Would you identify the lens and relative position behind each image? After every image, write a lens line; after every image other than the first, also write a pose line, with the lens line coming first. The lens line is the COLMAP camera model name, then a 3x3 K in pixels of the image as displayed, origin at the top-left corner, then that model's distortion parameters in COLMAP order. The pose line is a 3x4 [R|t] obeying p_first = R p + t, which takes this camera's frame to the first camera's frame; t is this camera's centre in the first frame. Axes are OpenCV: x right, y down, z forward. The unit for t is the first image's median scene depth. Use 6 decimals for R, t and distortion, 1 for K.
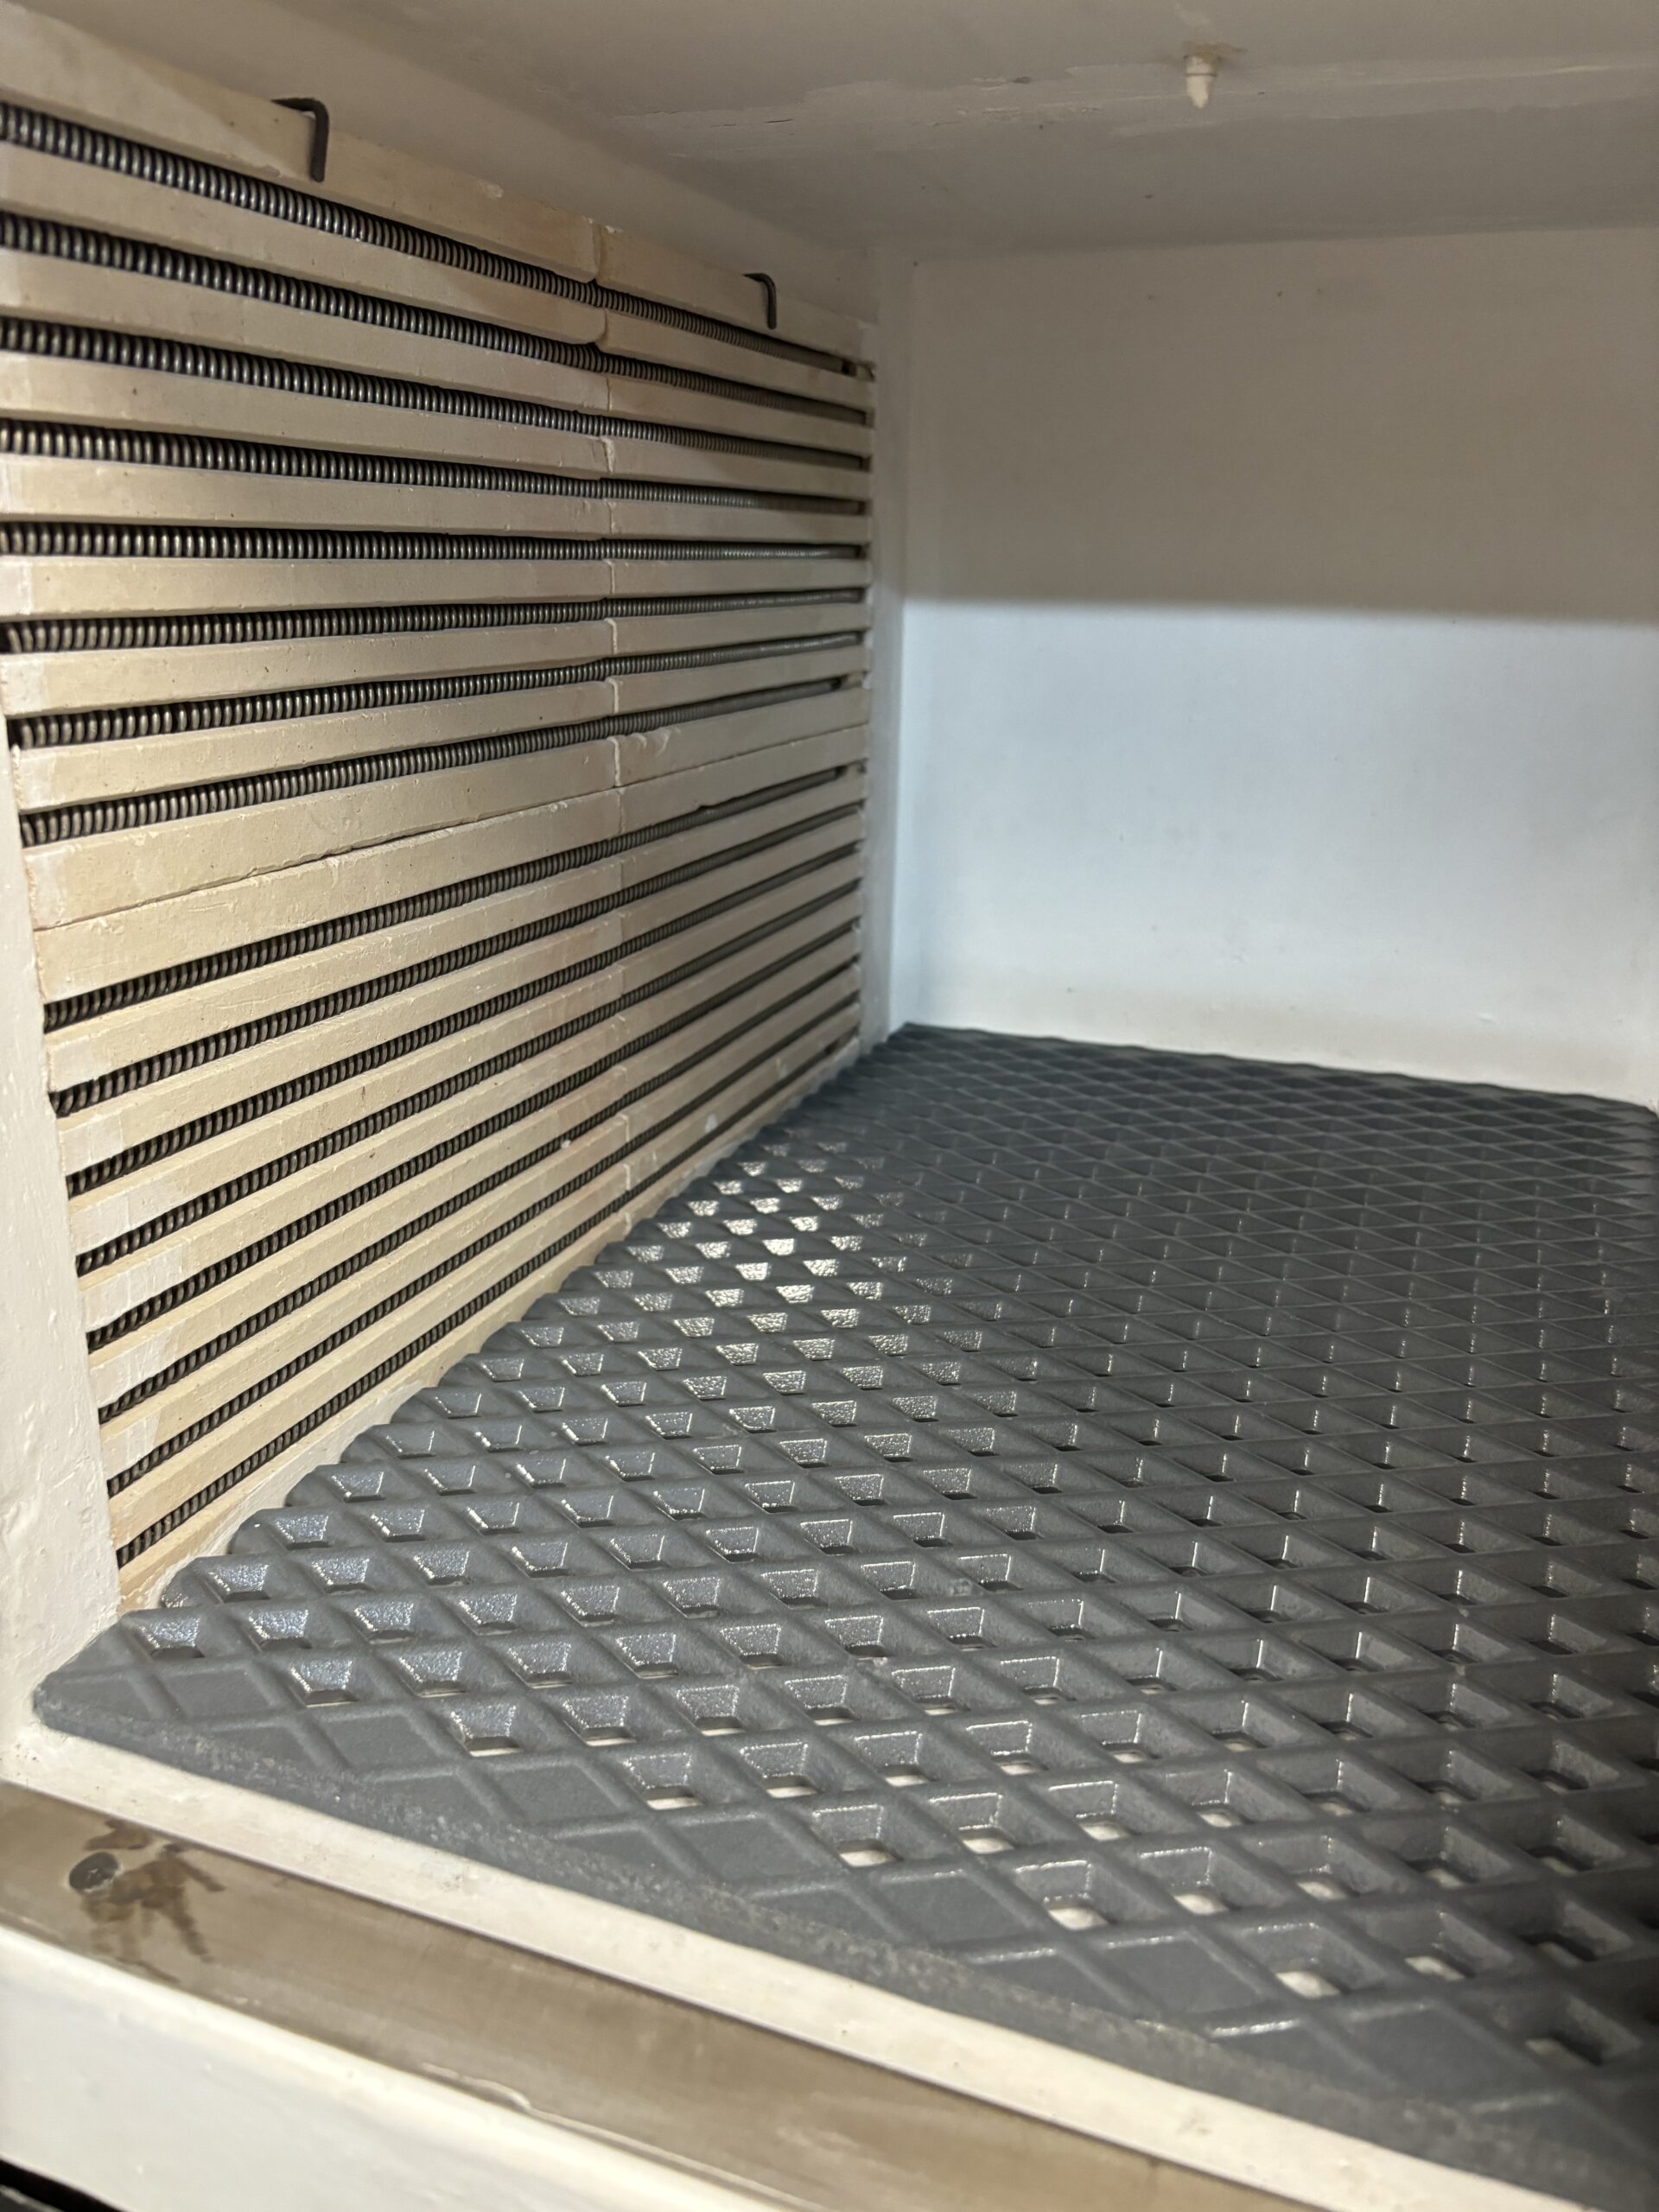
lens RADIAL K [[1676.6, 0, 820.2], [0, 1676.6, 1116.2], [0, 0, 1]] dist [0.071046, -0.118691]
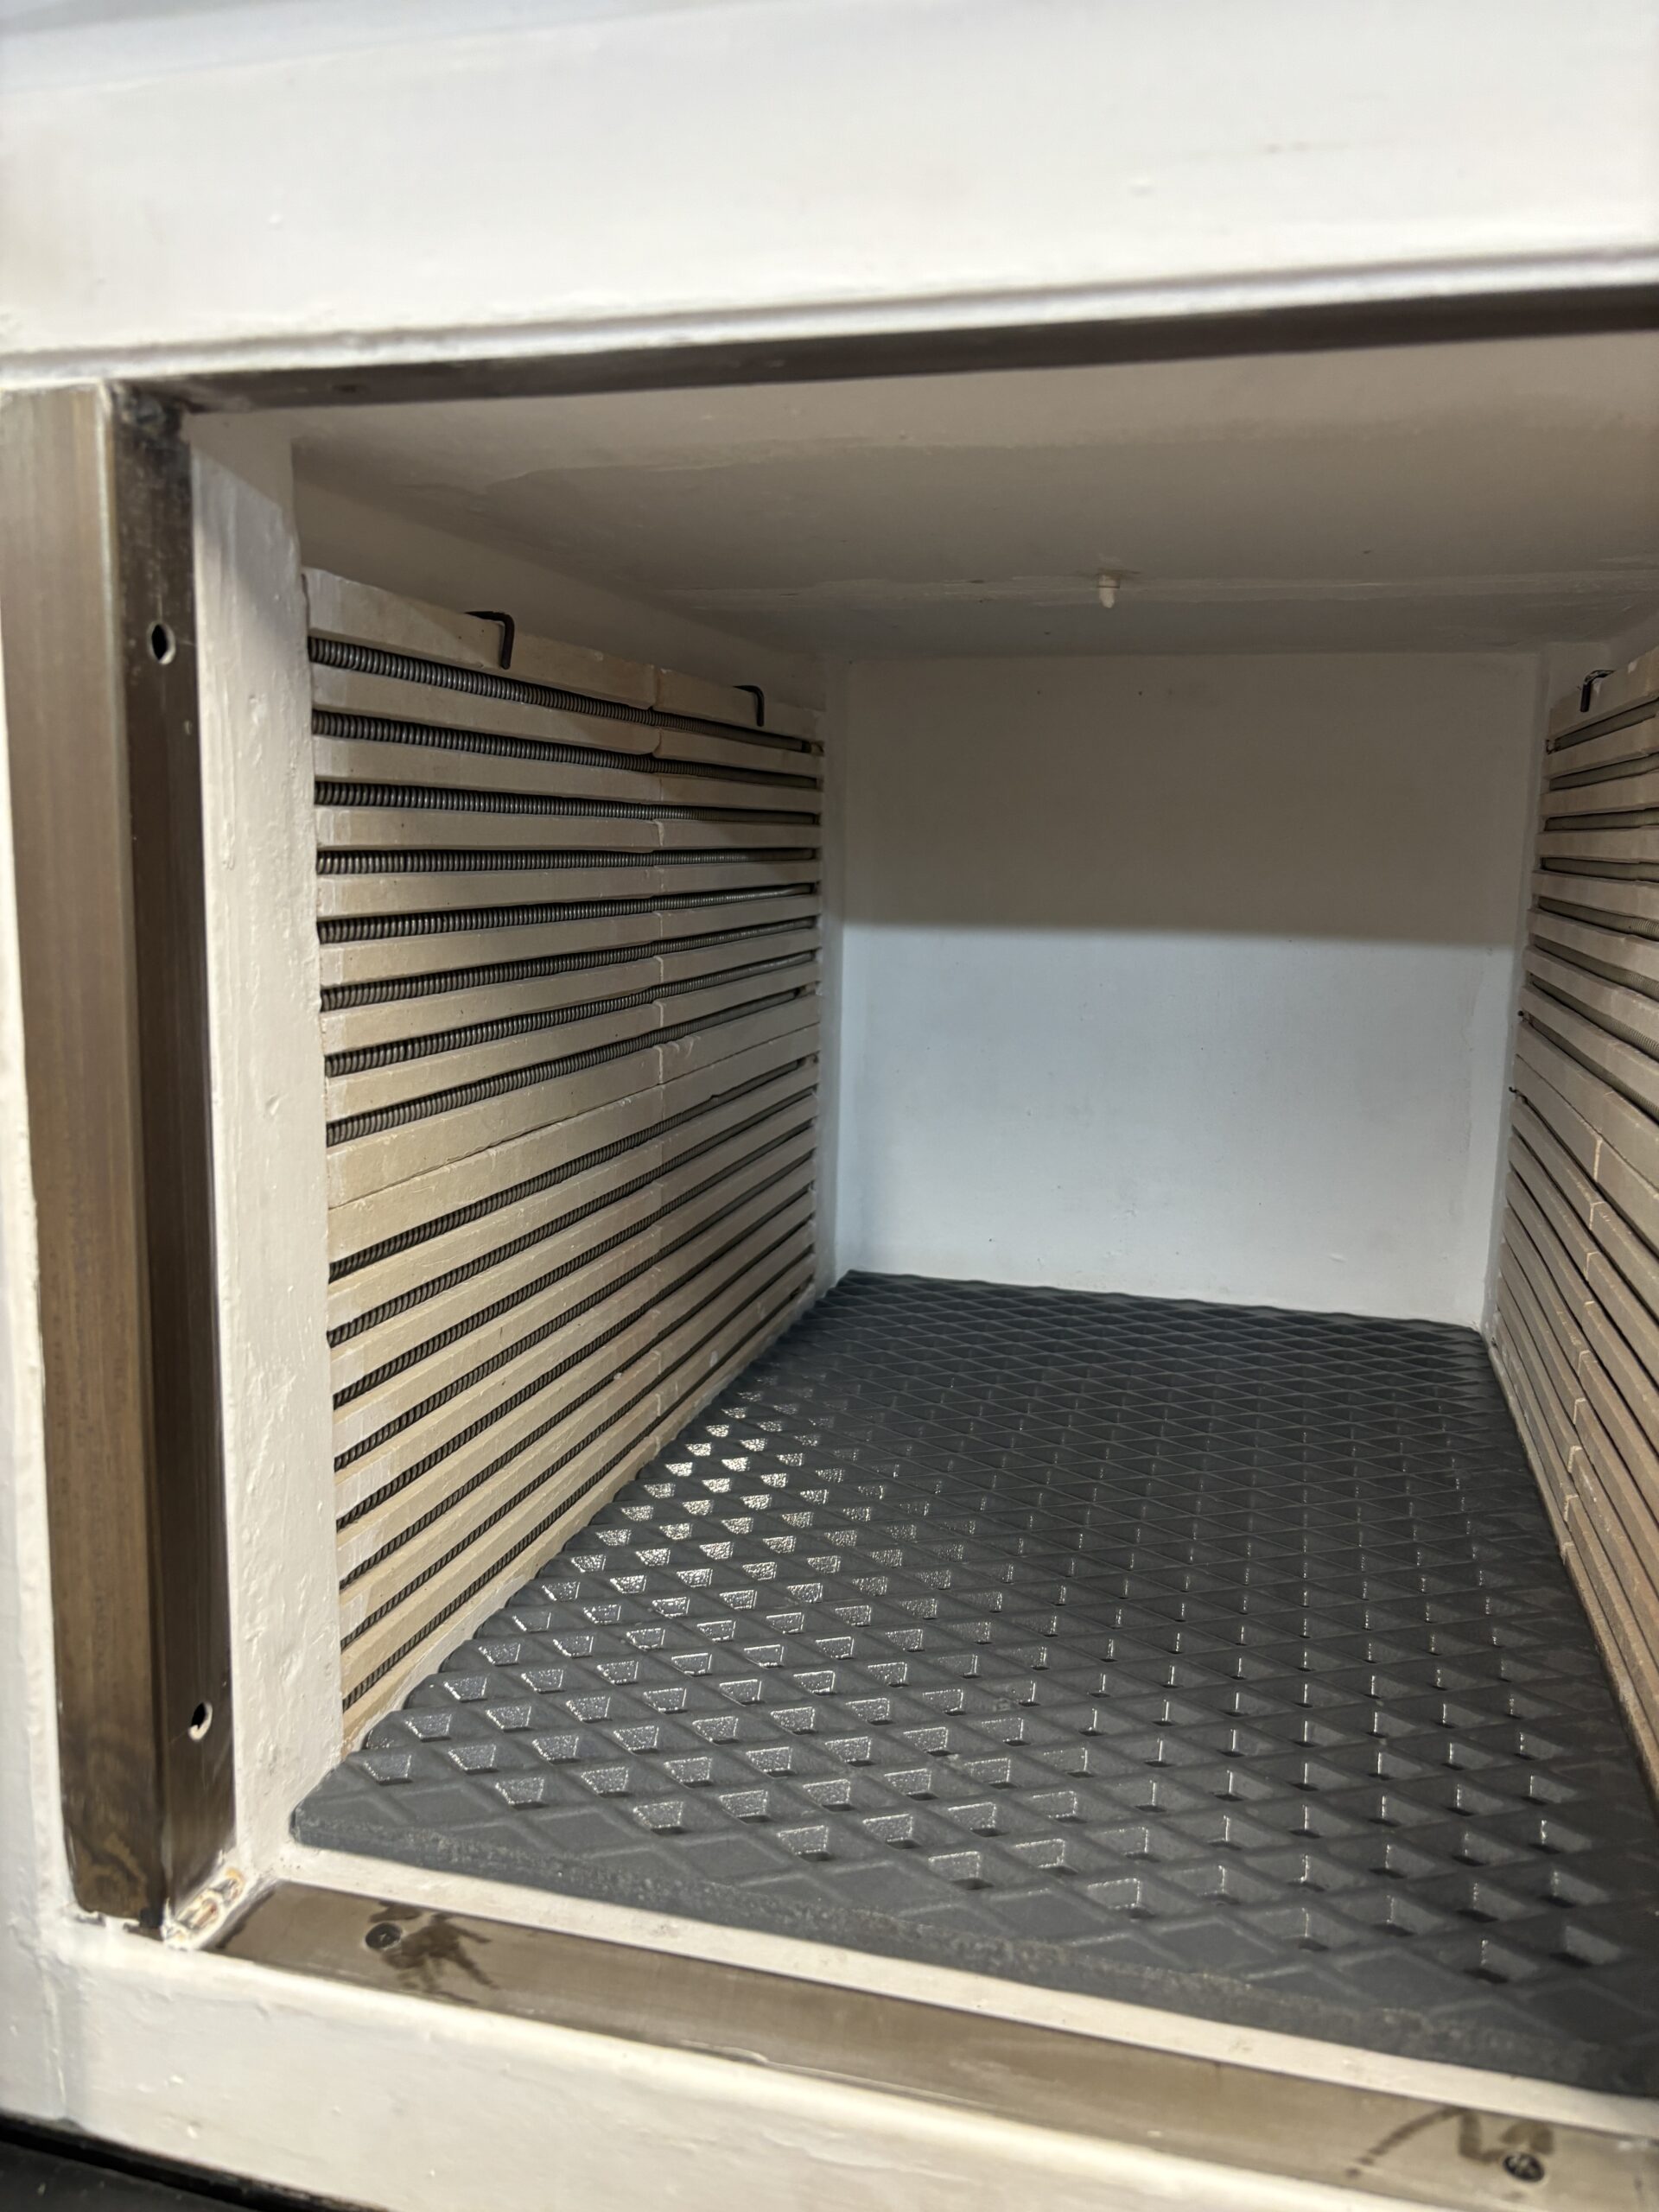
lens RADIAL K [[1676.6, 0, 820.2], [0, 1676.6, 1116.2], [0, 0, 1]] dist [0.071046, -0.118691]
pose [[0.995100, -0.012497, 0.098076, -0.155433], [0.027240, 0.988241, -0.150455, 0.022605], [-0.095043, 0.152390, 0.983740, -0.286612]]
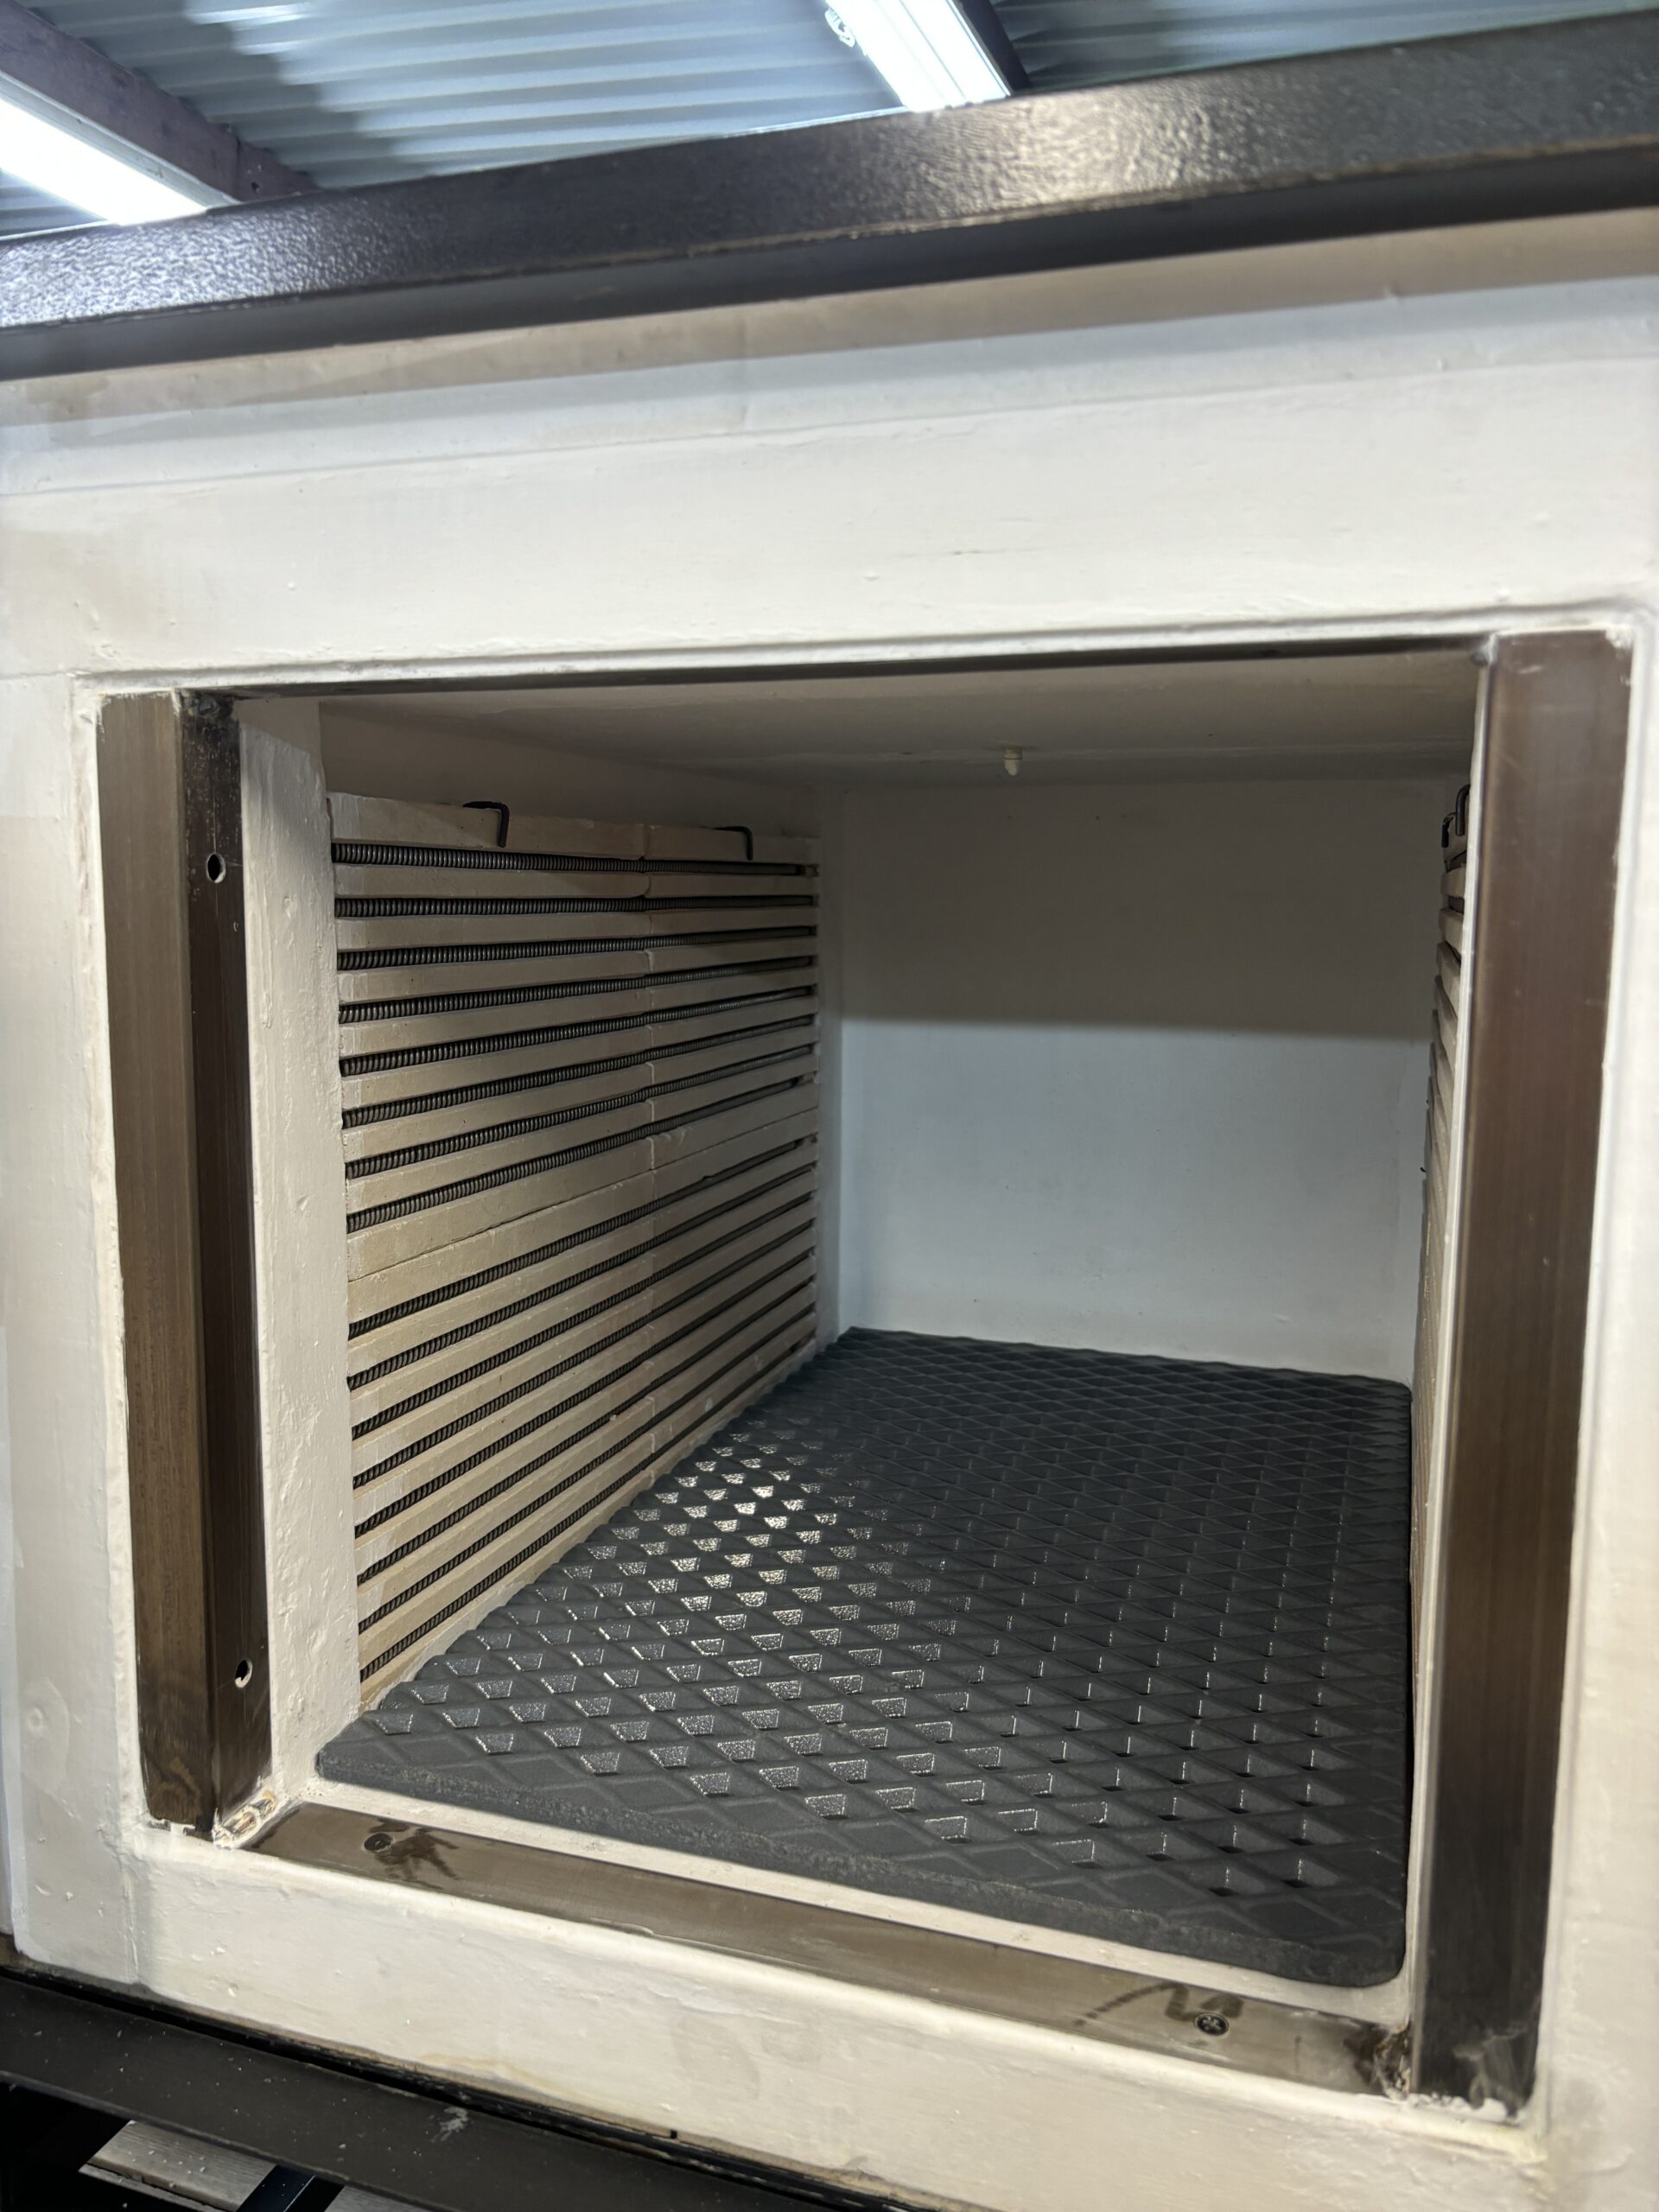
lens RADIAL K [[1684.9, 0, 825.1], [0, 1684.9, 1122.3], [0, 0, 1]] dist [0.057497, -0.116032]
pose [[0.999275, -0.010977, 0.036467, -0.027589], [0.017286, 0.983971, -0.177490, 0.034877], [-0.033934, 0.177992, 0.983447, -0.576716]]
